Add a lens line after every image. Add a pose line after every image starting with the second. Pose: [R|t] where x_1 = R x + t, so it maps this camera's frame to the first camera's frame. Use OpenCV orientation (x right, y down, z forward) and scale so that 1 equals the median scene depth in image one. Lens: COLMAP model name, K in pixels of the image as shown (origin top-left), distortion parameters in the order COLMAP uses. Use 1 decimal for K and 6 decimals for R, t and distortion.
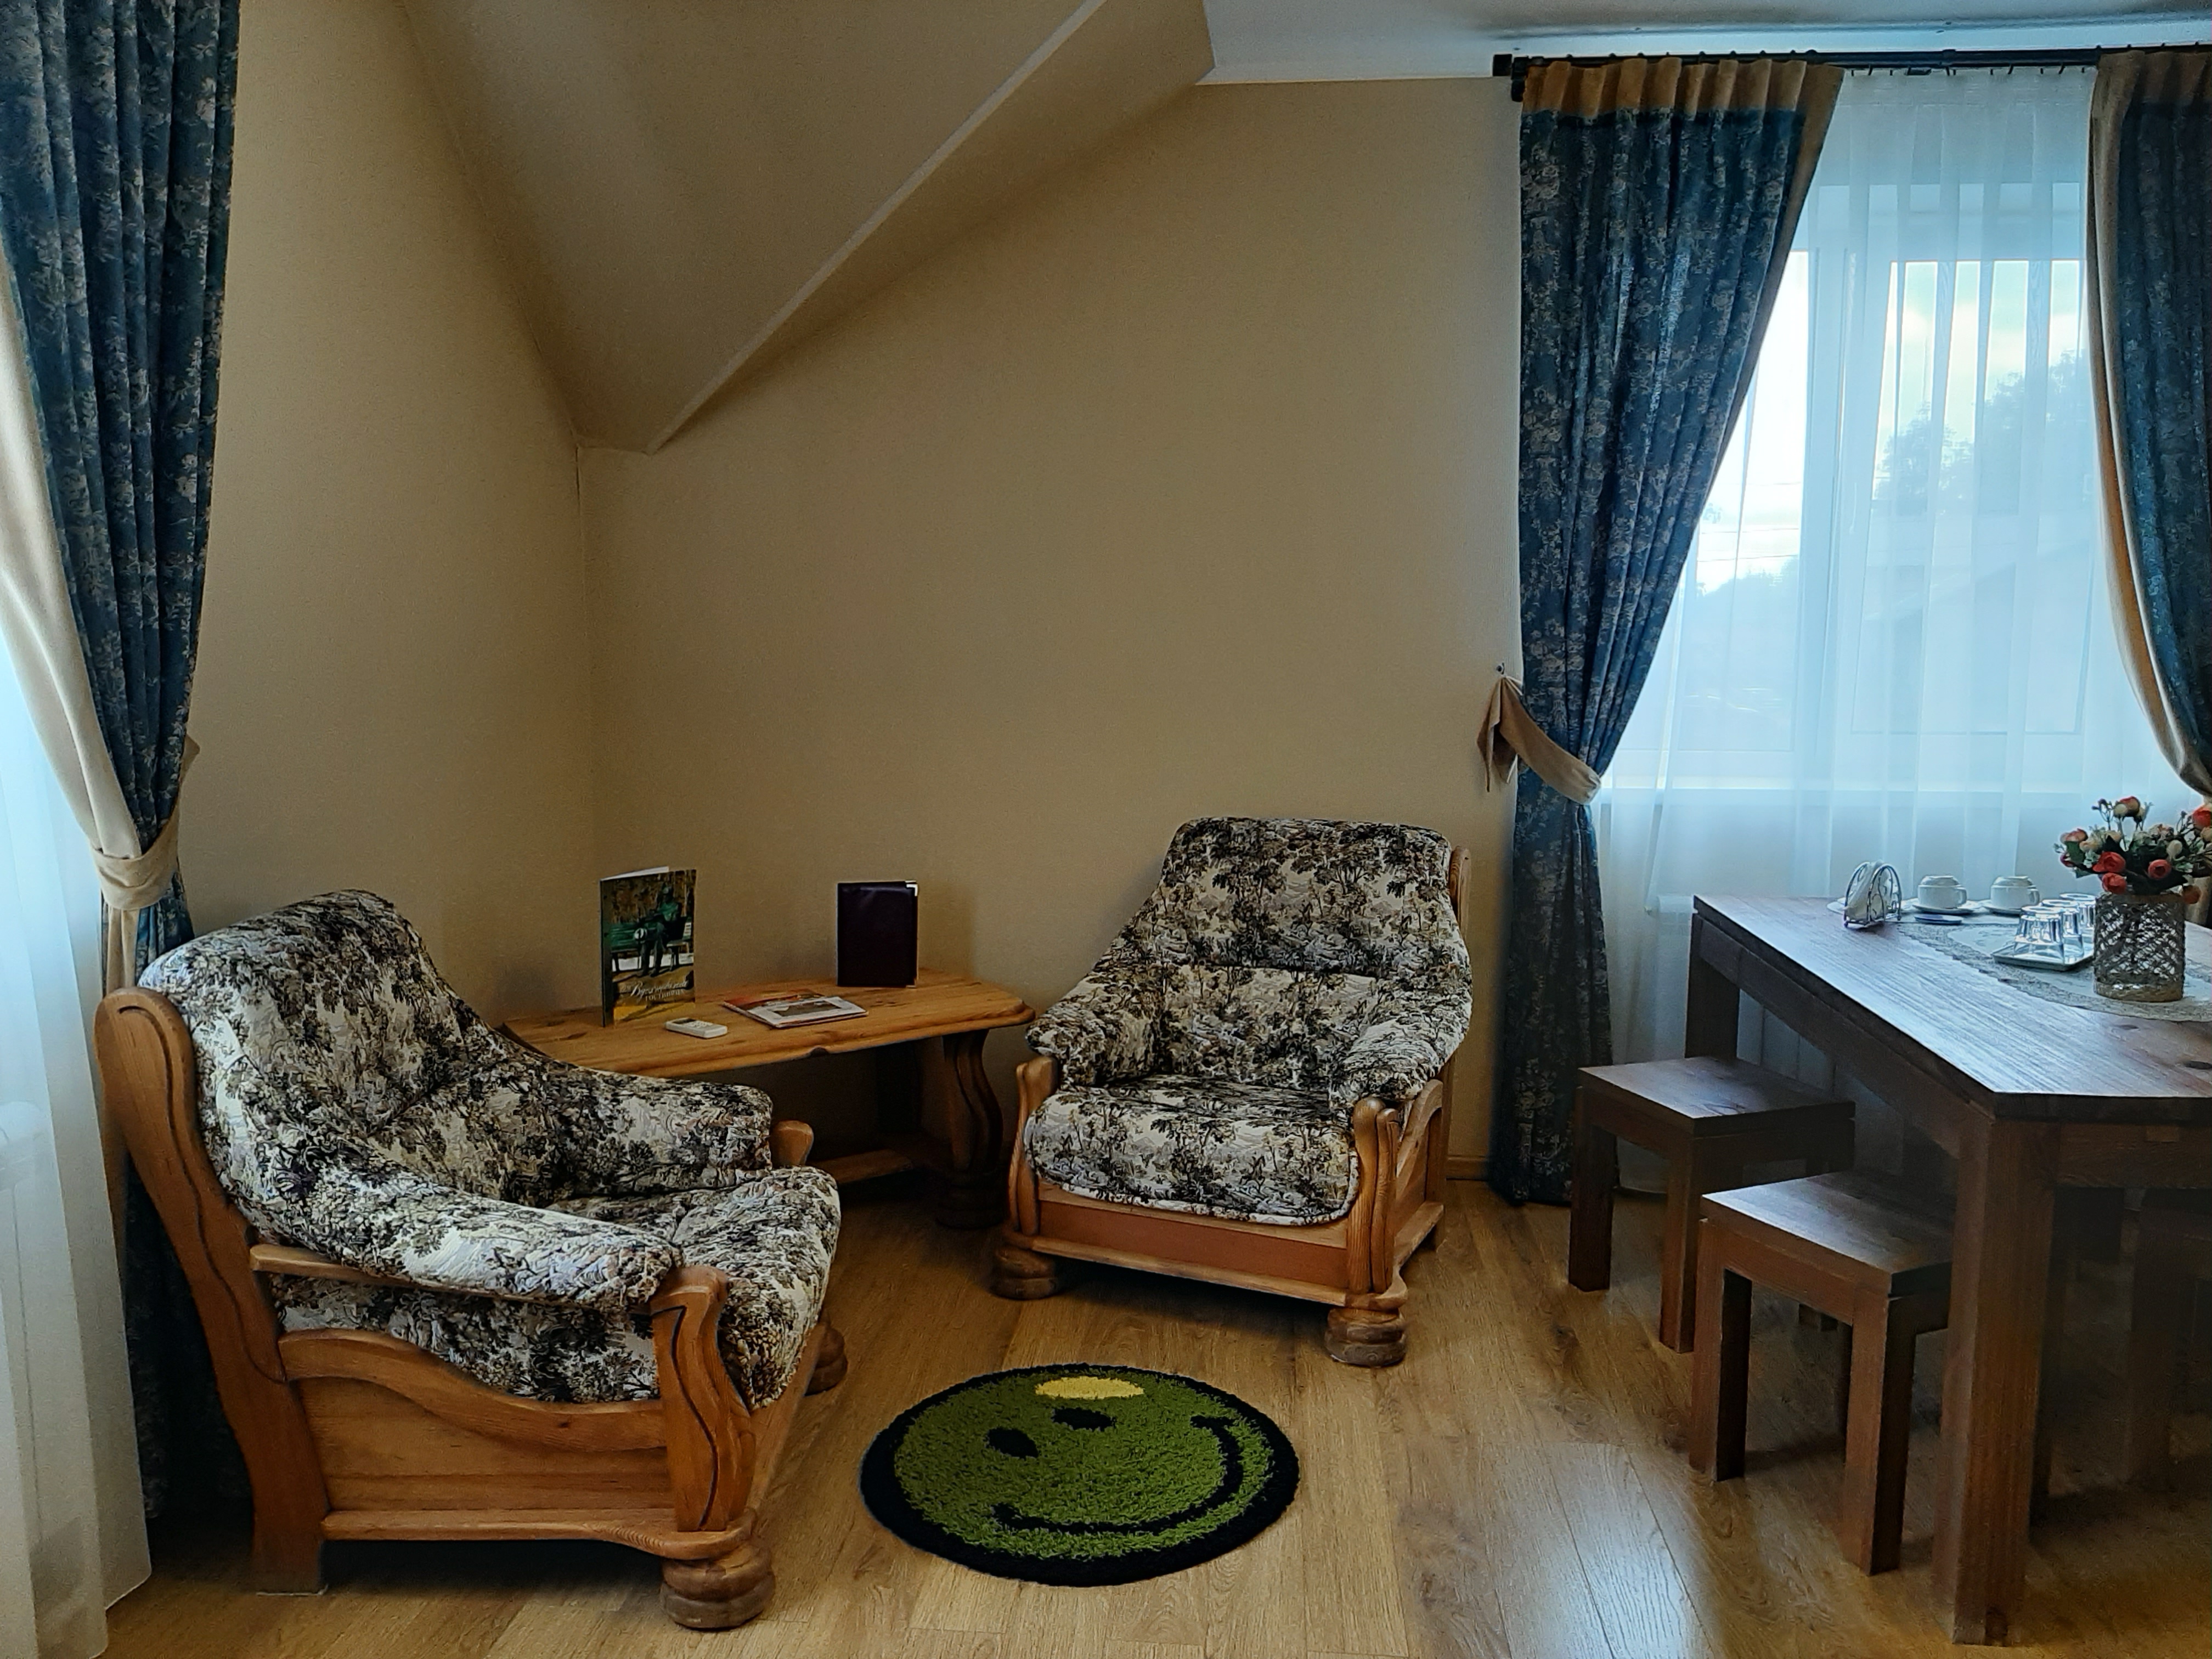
lens RADIAL K [[1759.0, 0, 1106.0], [0, 1759.0, 829.5], [0, 0, 1]] dist [0.119991, -0.226136]
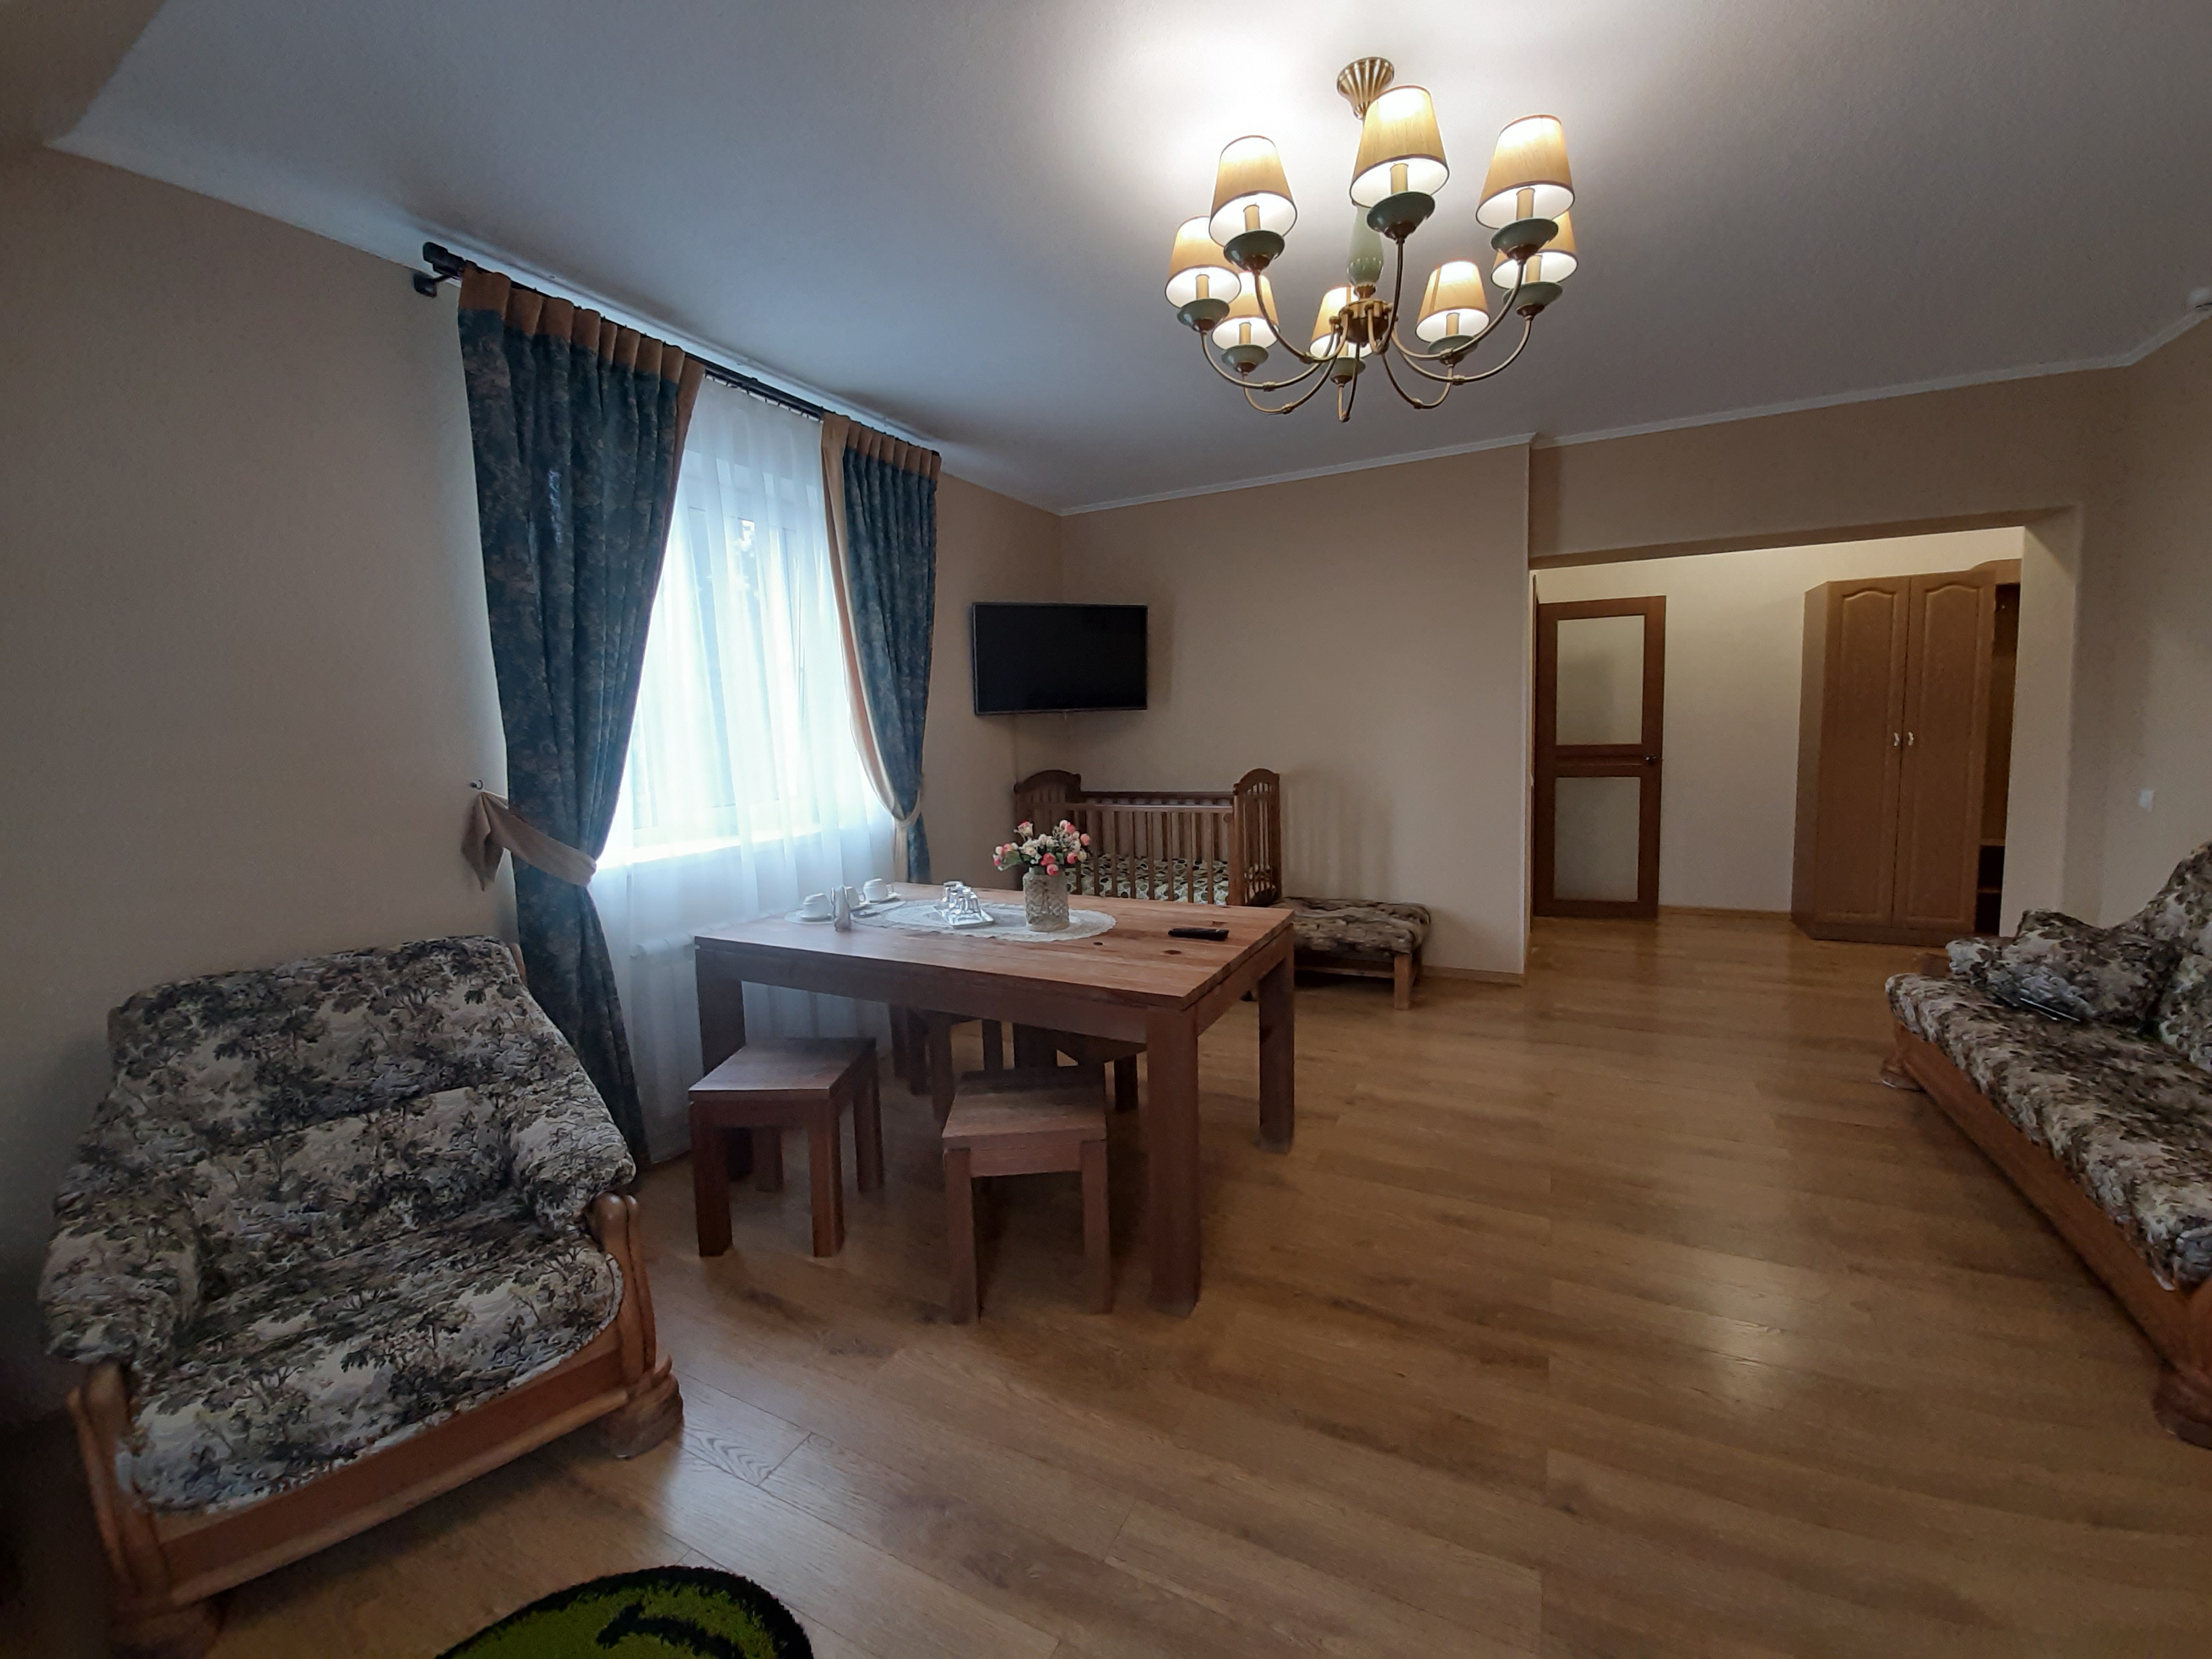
lens RADIAL K [[862.5, 0, 1128.2], [0, 862.5, 808.5], [0, 0, 1]] dist [0.015197, -0.015231]
pose [[0.347121, -0.106485, 0.931755, -0.189150], [0.138078, 0.988508, 0.061531, -0.061733], [-0.927600, 0.107296, 0.357835, 0.487921]]
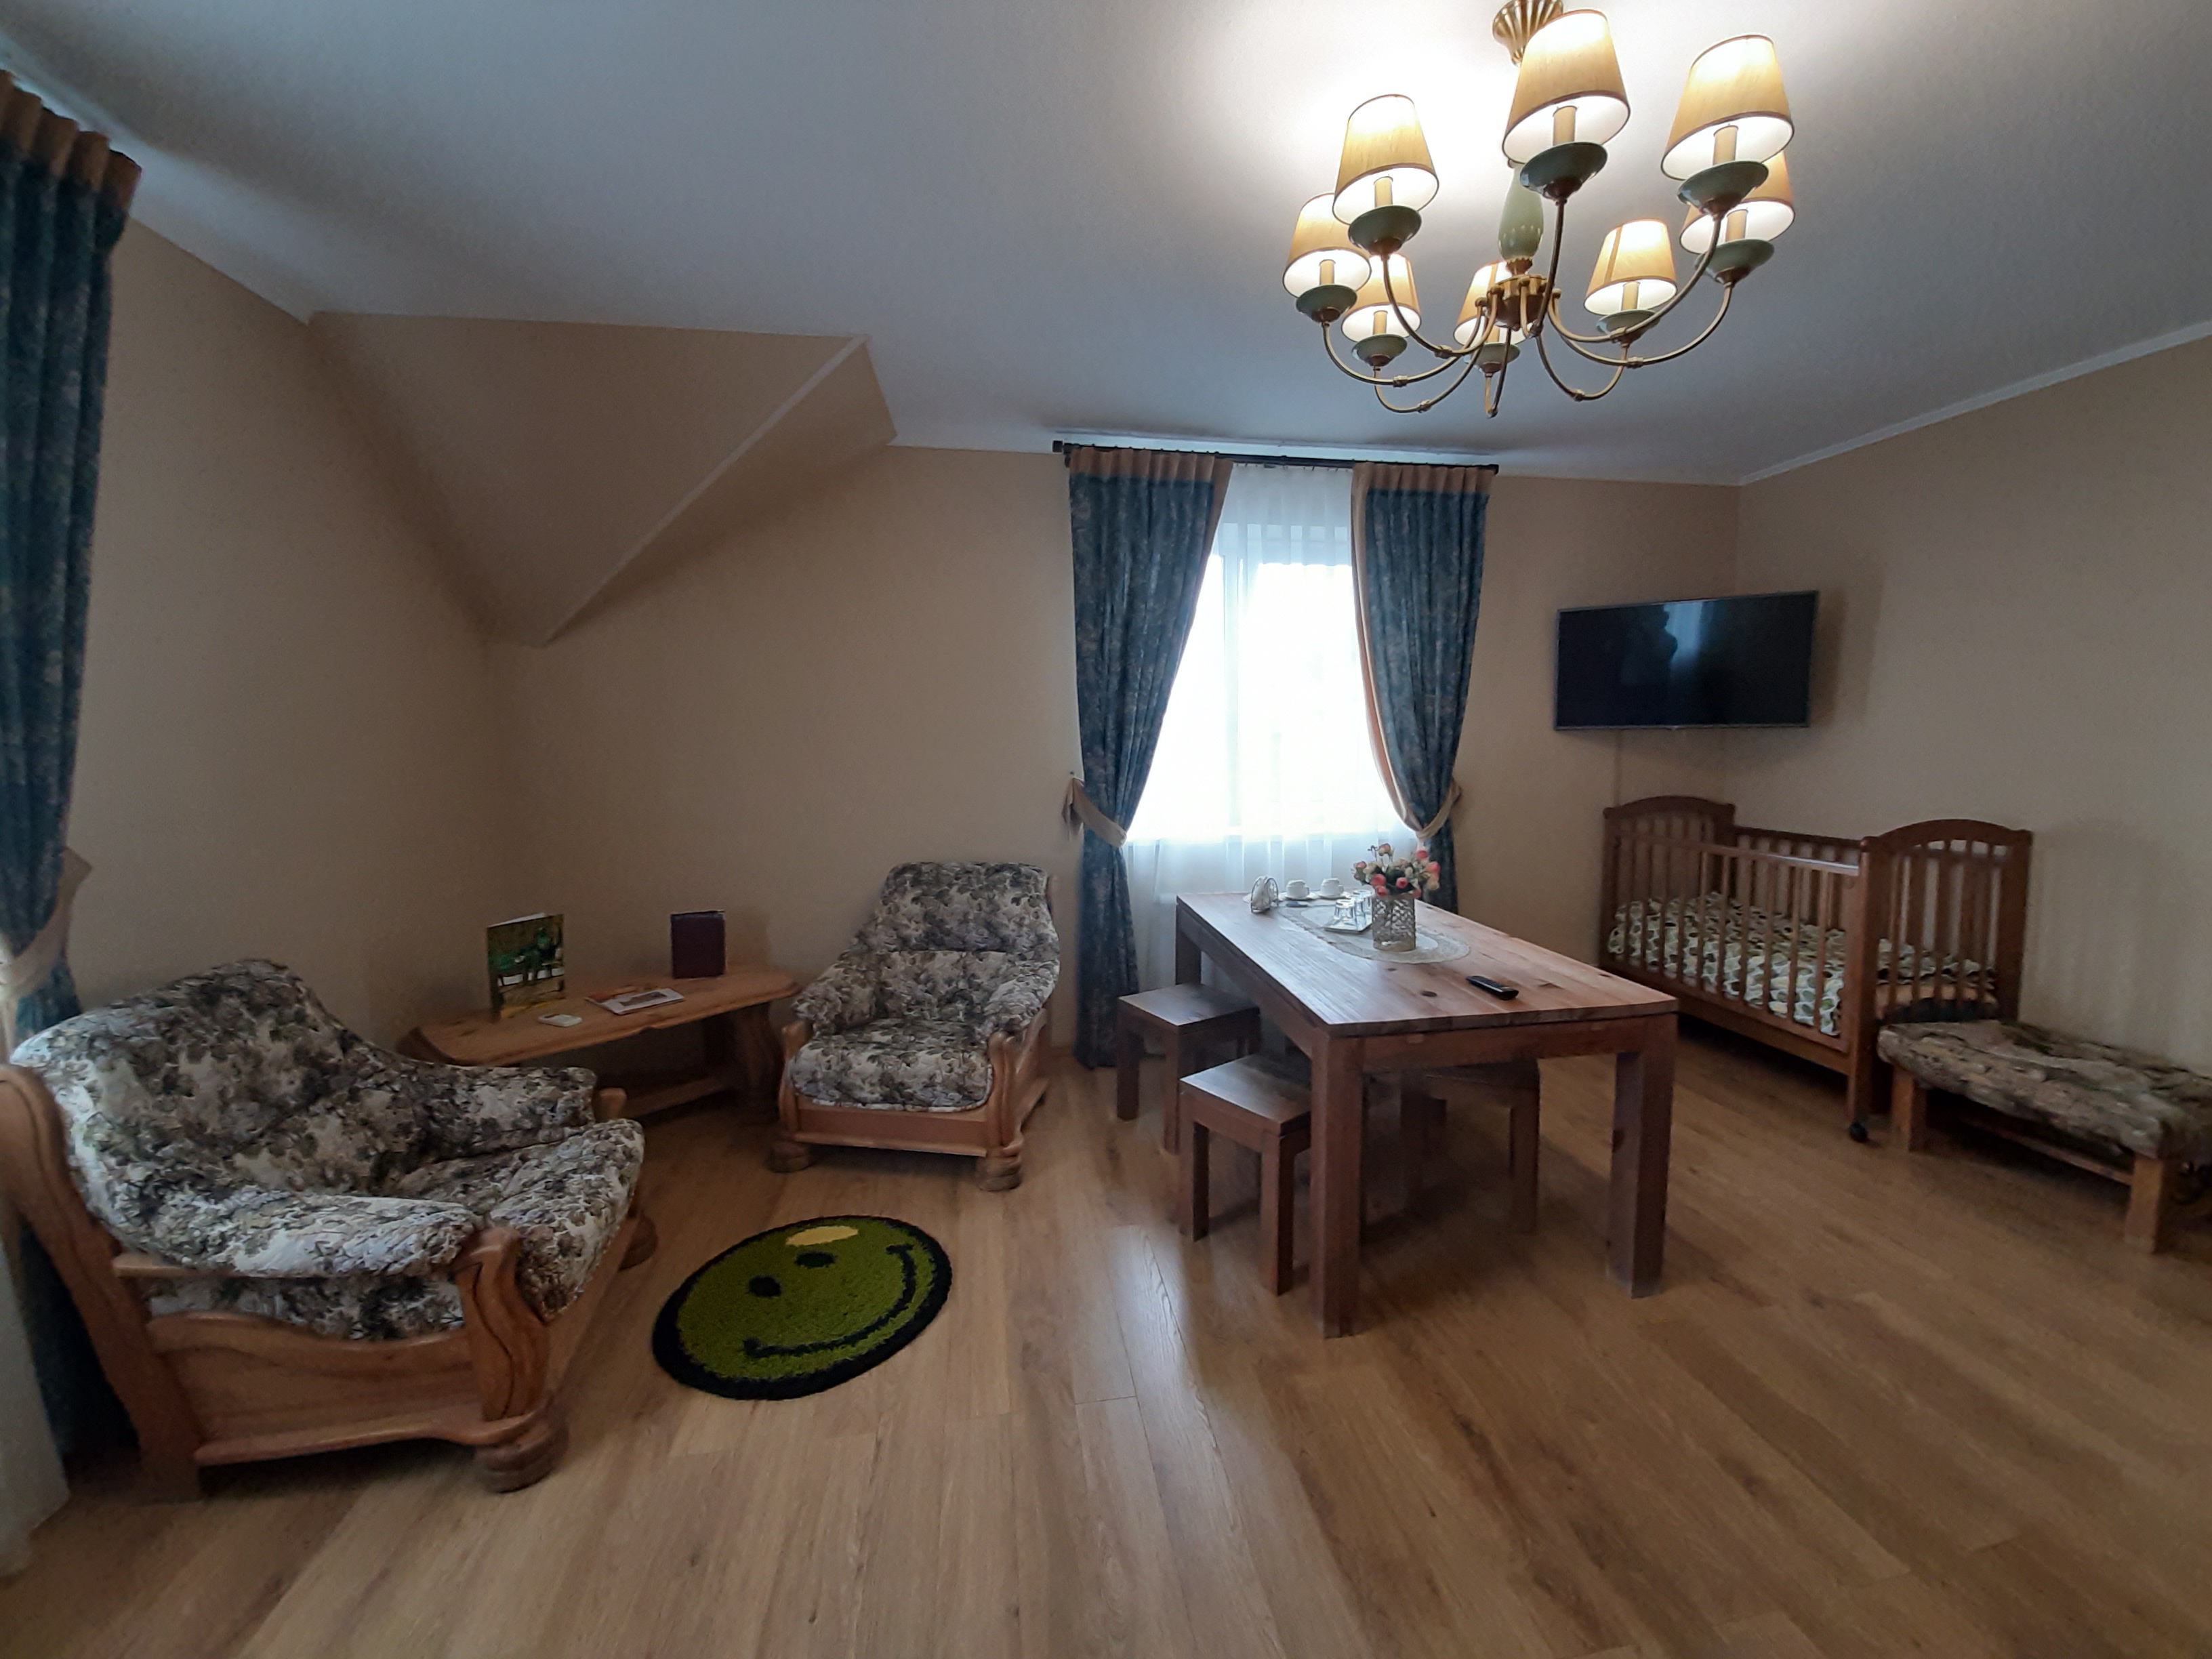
lens RADIAL K [[873.4, 0, 1146.6], [0, 873.4, 816.3], [0, 0, 1]] dist [0.011334, -0.018009]
pose [[0.962813, -0.032476, 0.268211, 0.065147], [0.038323, 0.999128, -0.016591, -0.034375], [-0.267438, 0.026253, 0.963217, 0.139760]]
